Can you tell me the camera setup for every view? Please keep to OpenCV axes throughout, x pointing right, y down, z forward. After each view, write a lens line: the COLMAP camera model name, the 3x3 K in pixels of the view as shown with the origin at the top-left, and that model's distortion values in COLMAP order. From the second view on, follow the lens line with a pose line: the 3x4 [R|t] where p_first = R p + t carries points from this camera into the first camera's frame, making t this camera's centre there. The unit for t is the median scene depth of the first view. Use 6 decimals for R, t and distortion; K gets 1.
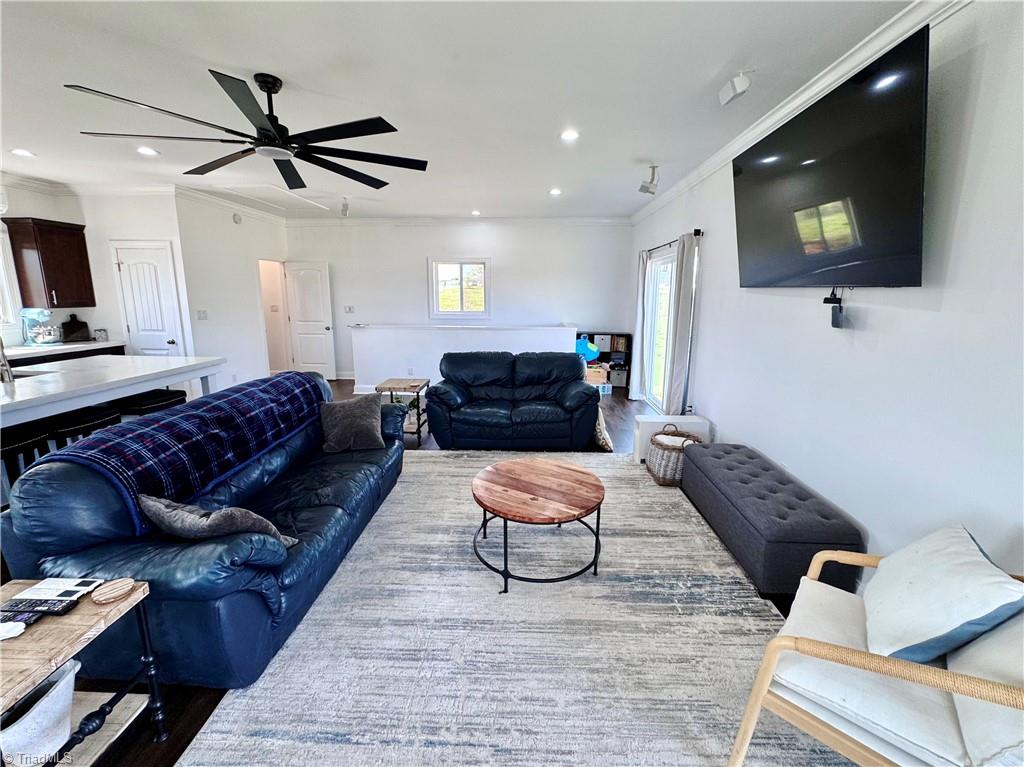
lens RADIAL K [[426.5, 0, 503.0], [0, 426.5, 382.5], [0, 0, 1]] dist [-0.007281, 0.001612]
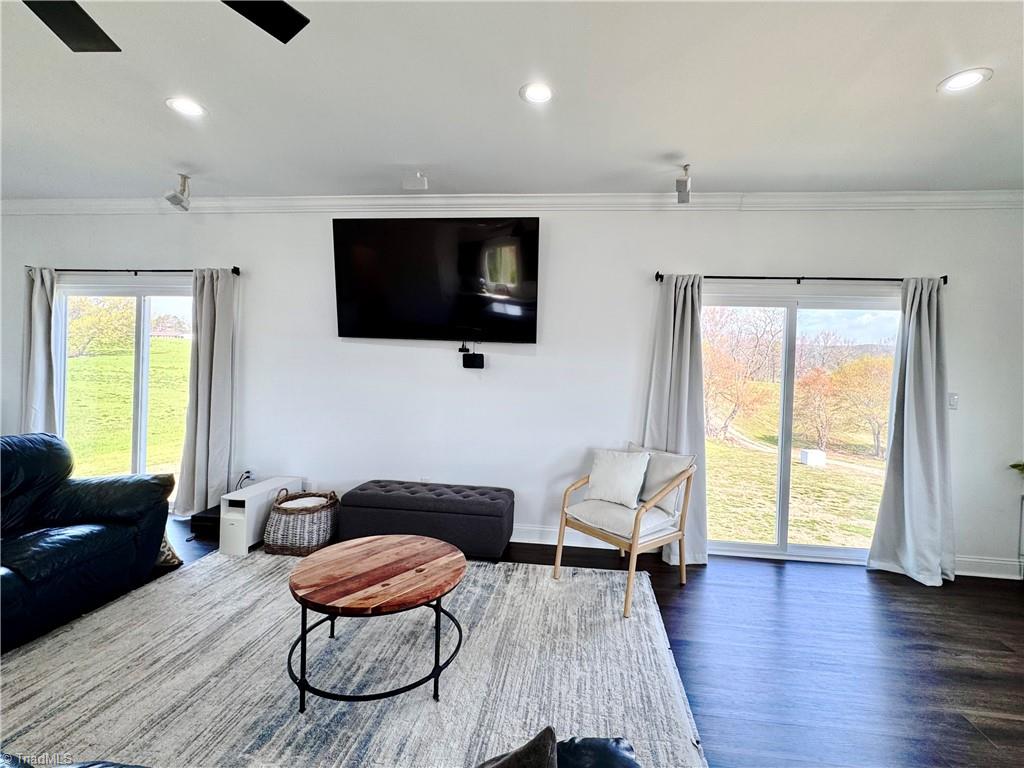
lens RADIAL K [[494.0, 0, 525.5], [0, 494.0, 373.9], [0, 0, 1]] dist [0.003153, 0.001389]
pose [[0.065606, -0.027096, 0.997478, -0.843242], [0.174025, 0.984622, 0.015301, -0.089510], [-0.982553, 0.172582, 0.069313, 0.613683]]
